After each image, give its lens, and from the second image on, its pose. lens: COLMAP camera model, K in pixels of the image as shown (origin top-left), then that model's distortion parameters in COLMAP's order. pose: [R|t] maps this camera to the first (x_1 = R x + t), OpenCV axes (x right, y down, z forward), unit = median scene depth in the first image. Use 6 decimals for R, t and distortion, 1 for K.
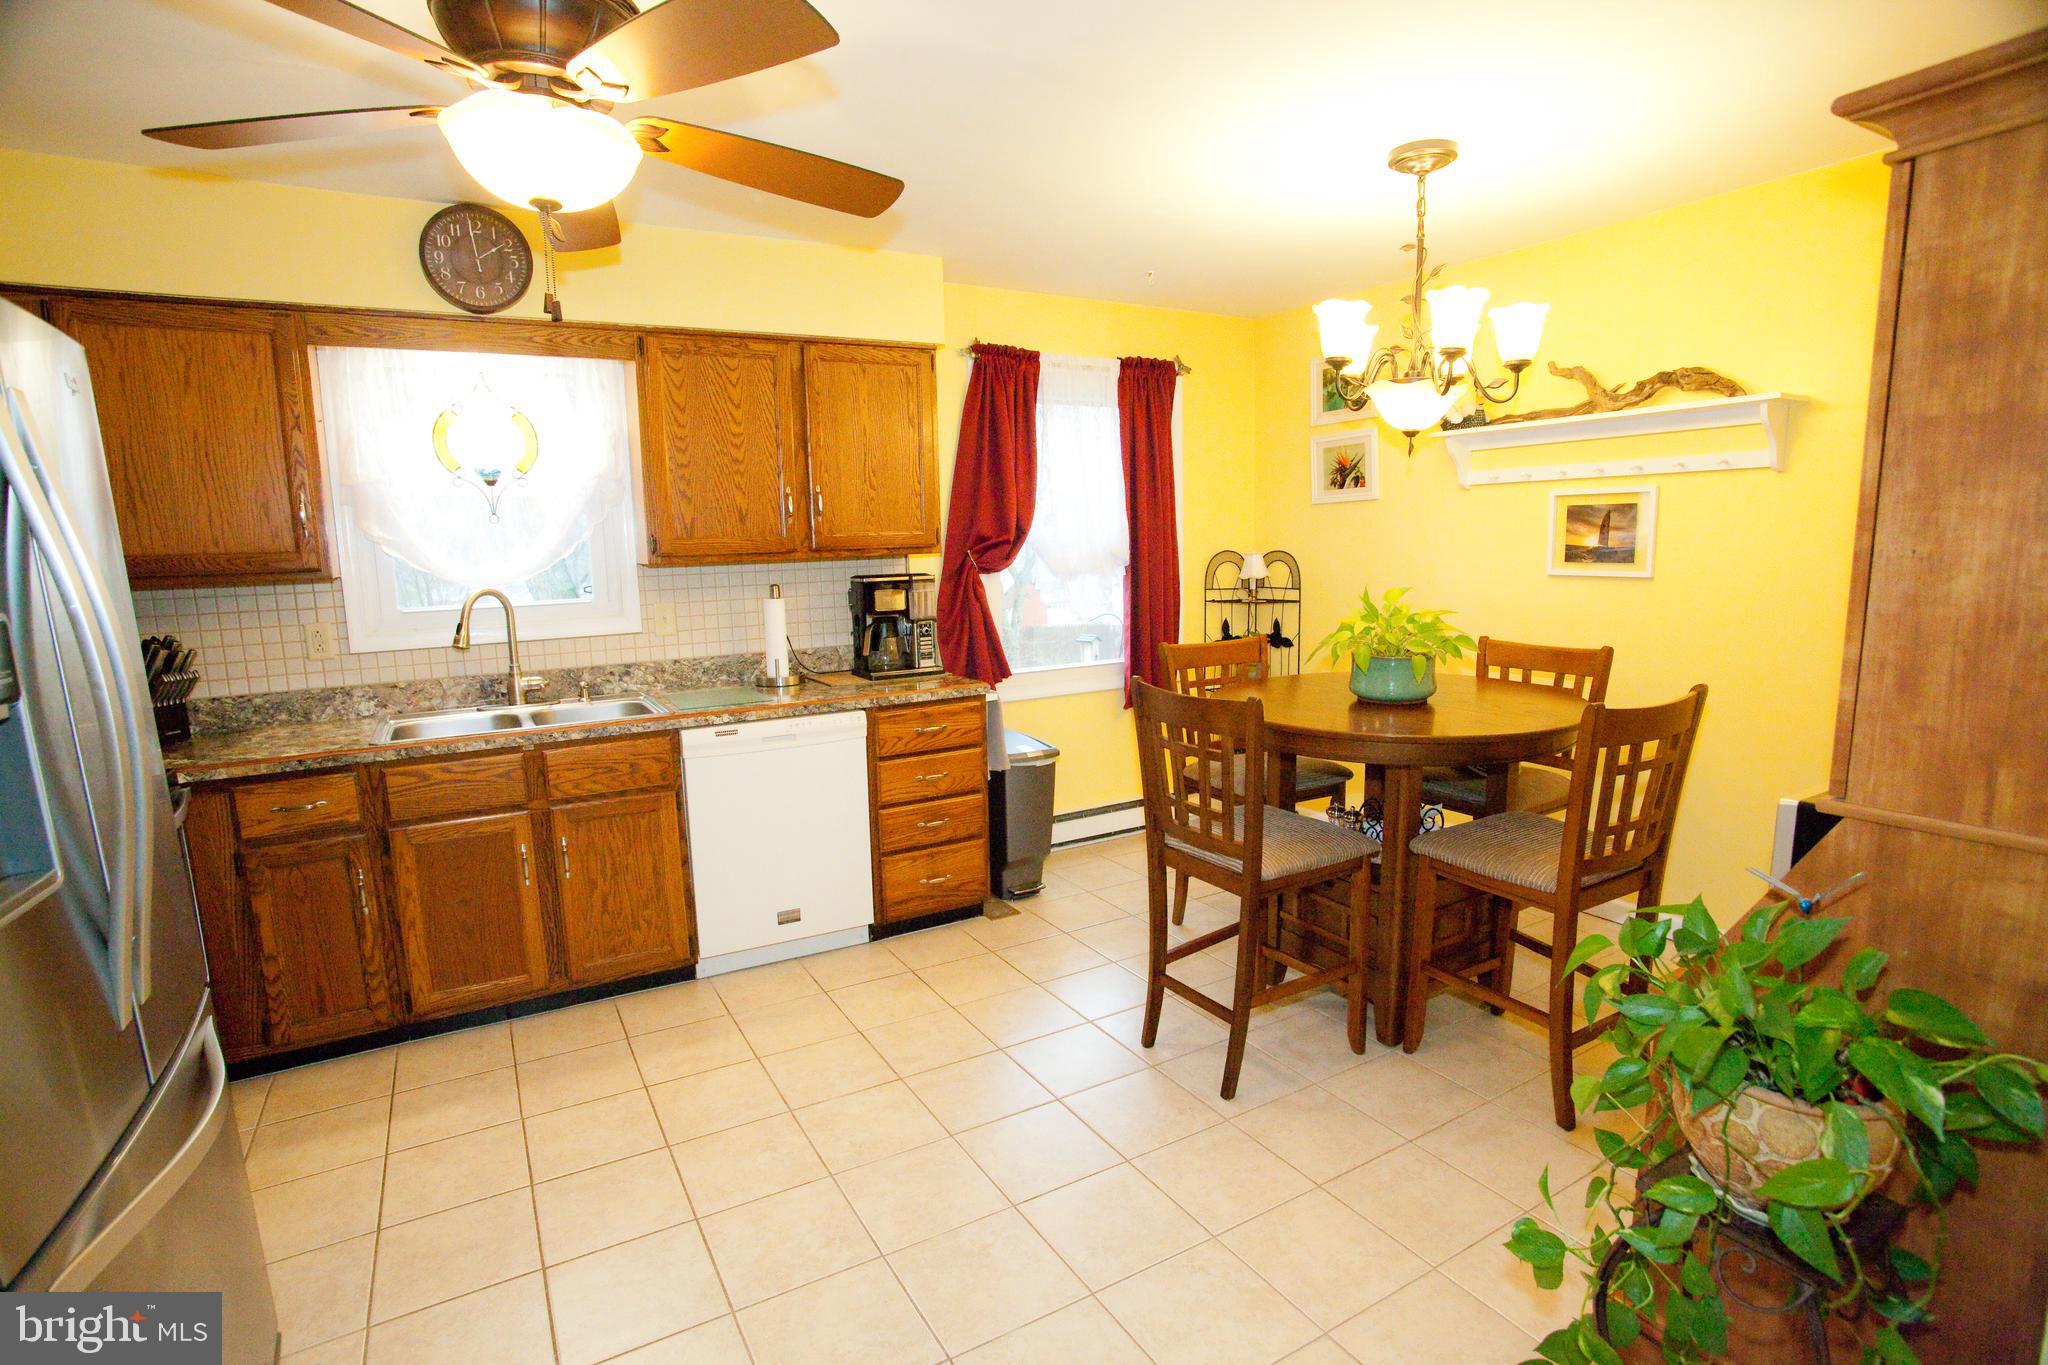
lens RADIAL K [[1020.1, 0, 1015.5], [0, 1020.1, 698.3], [0, 0, 1]] dist [-0.063410, 0.026711]
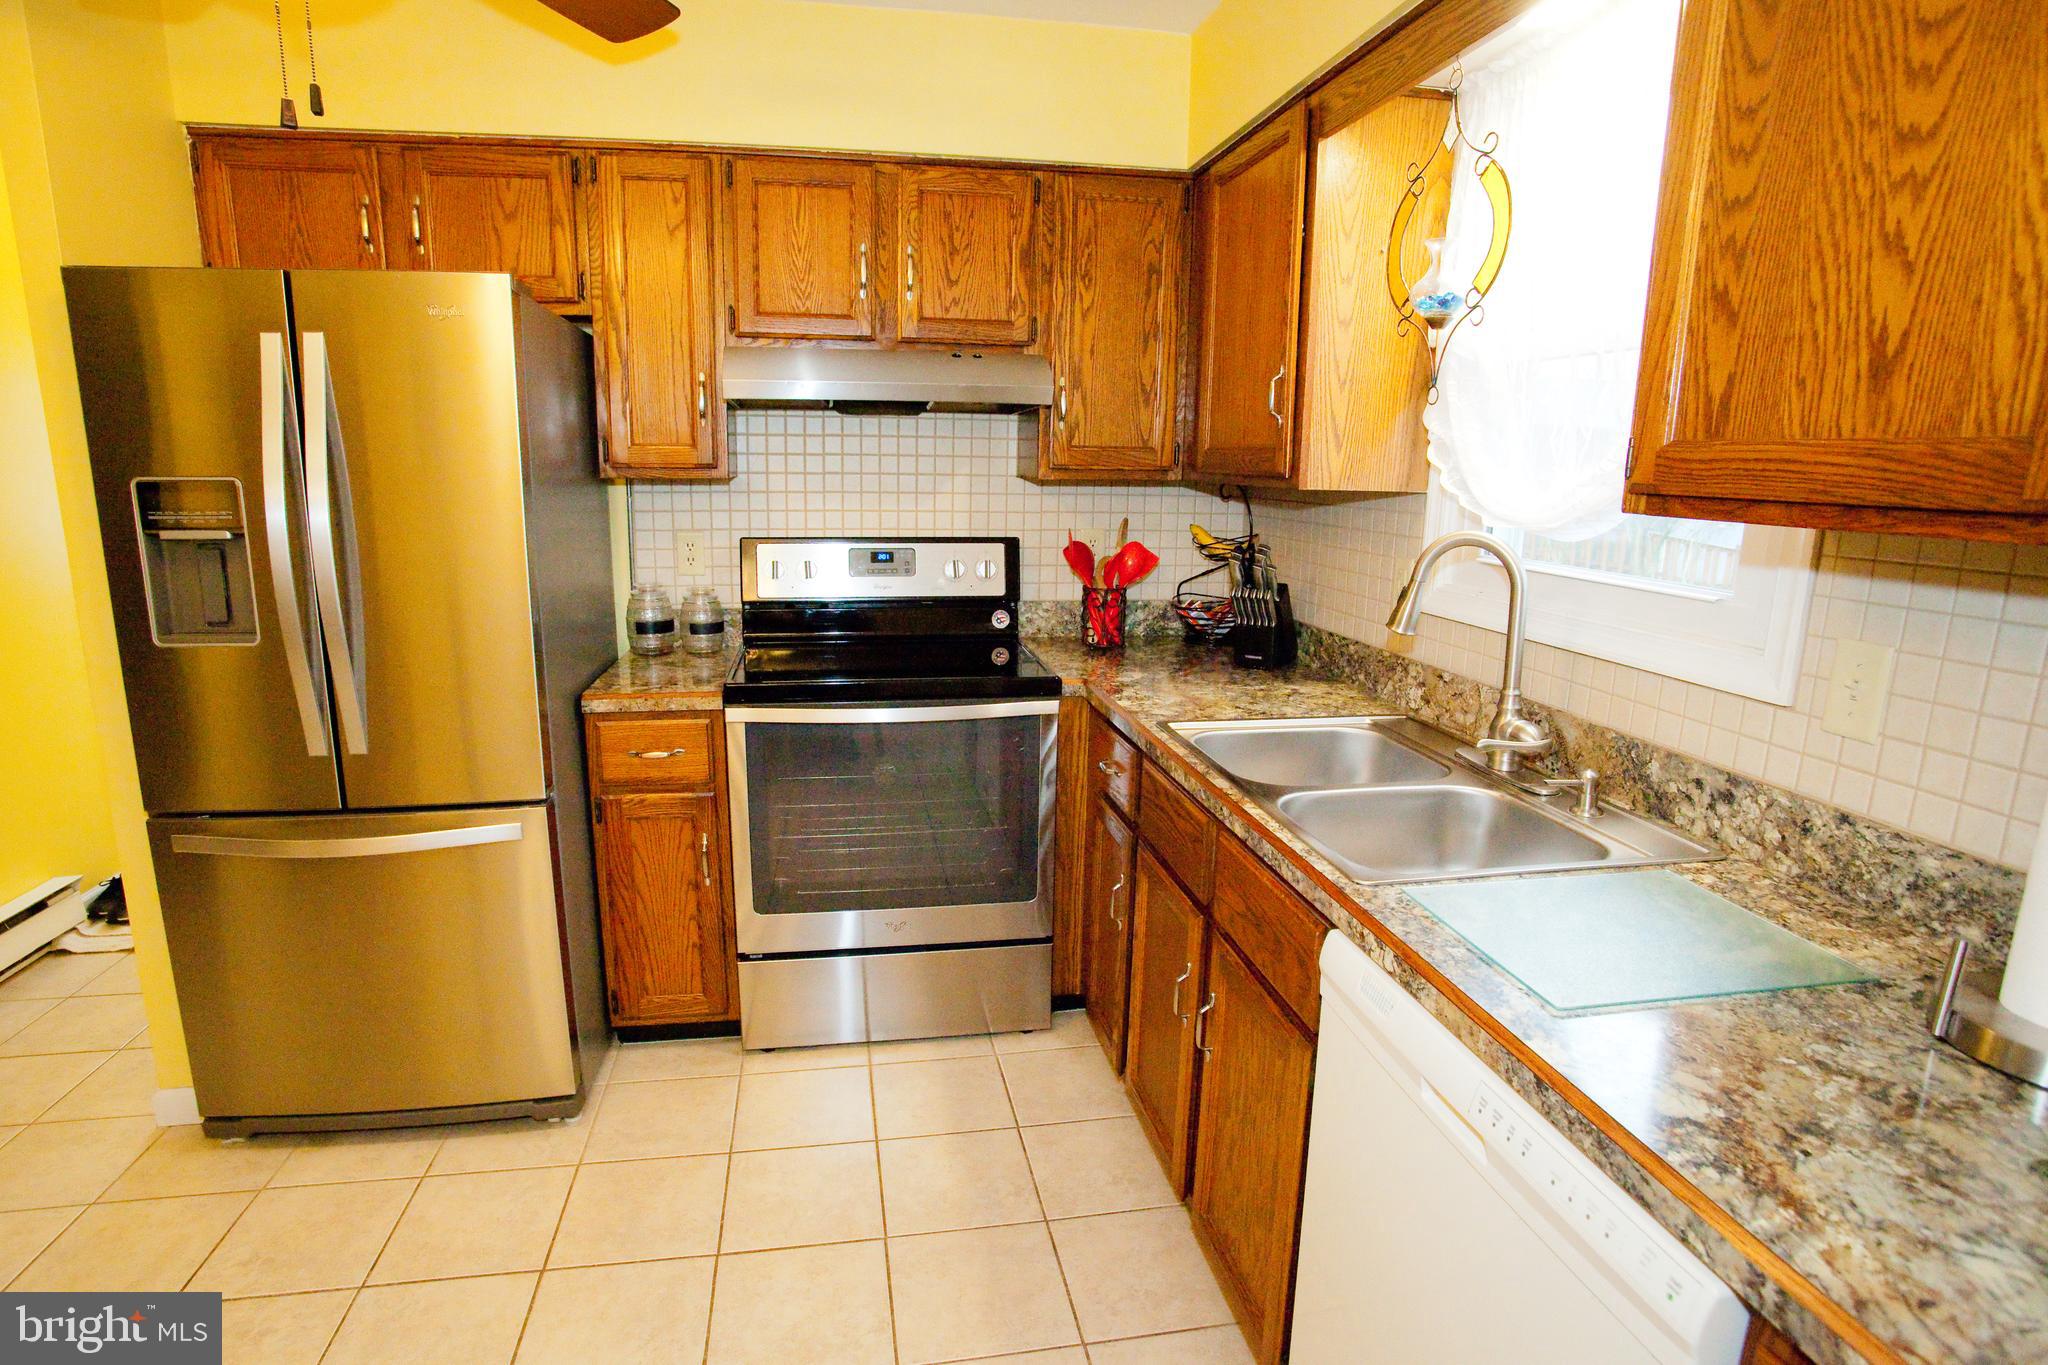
lens RADIAL K [[1072.3, 0, 1020.2], [0, 1072.3, 694.7], [0, 0, 1]] dist [-0.066426, 0.007257]
pose [[-0.330567, 0.221866, -0.917334, 0.067684], [-0.156703, 0.945581, 0.285167, -0.147089], [0.930682, 0.238016, -0.277811, 0.941734]]
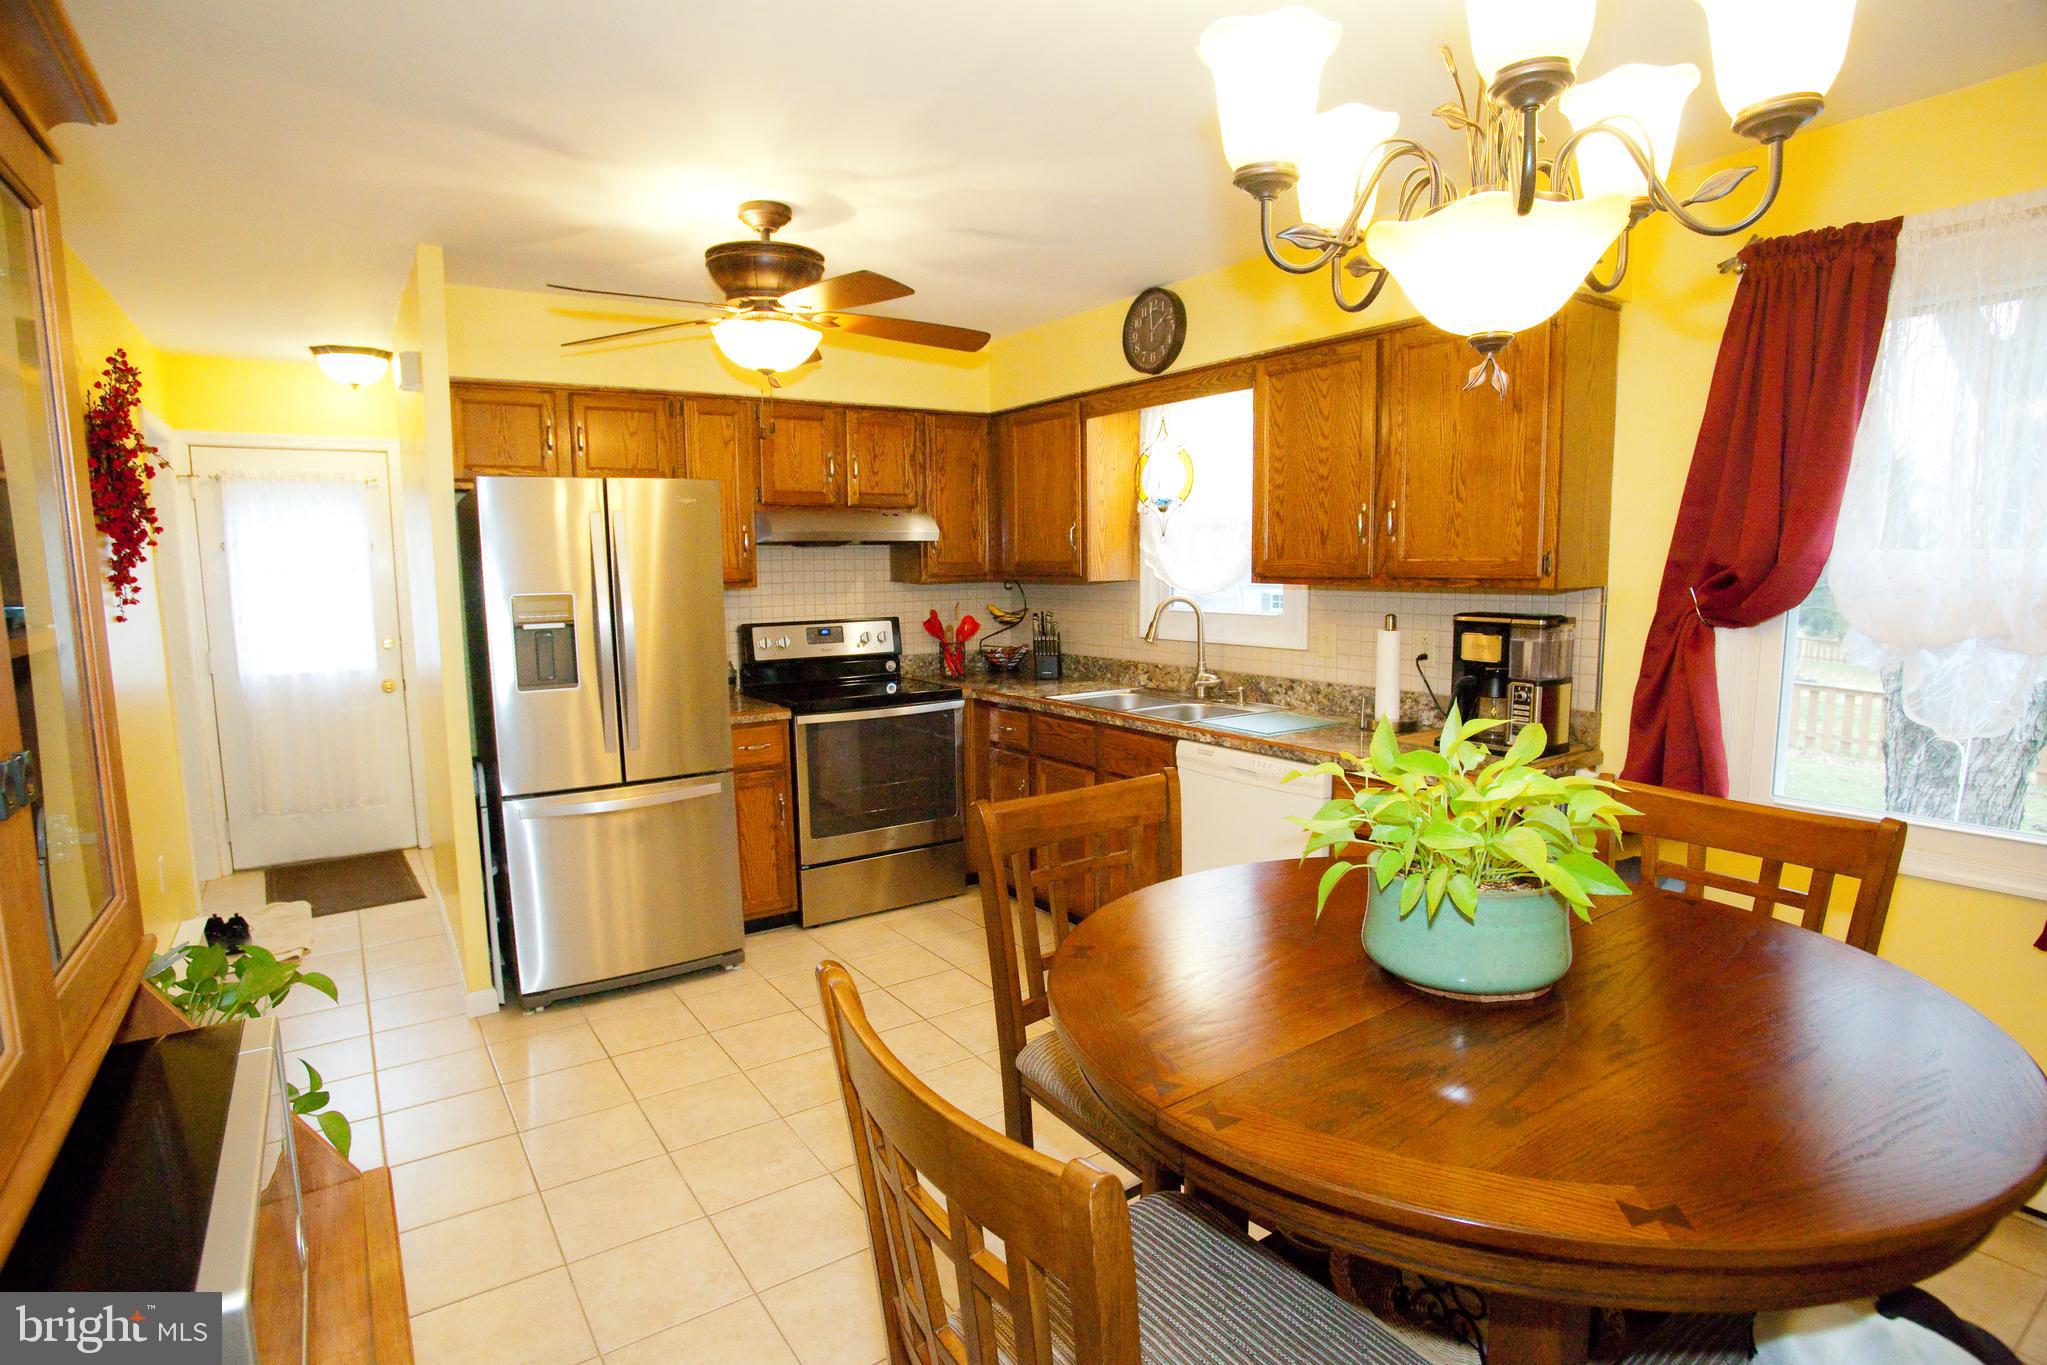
lens RADIAL K [[1019.6, 0, 1034.9], [0, 1019.6, 692.1], [0, 0, 1]] dist [-0.063410, 0.026711]
pose [[0.089634, 0.151246, -0.984424, 0.676166], [-0.149452, 0.979254, 0.136844, -0.136045], [0.984698, 0.134858, 0.110378, 0.698441]]
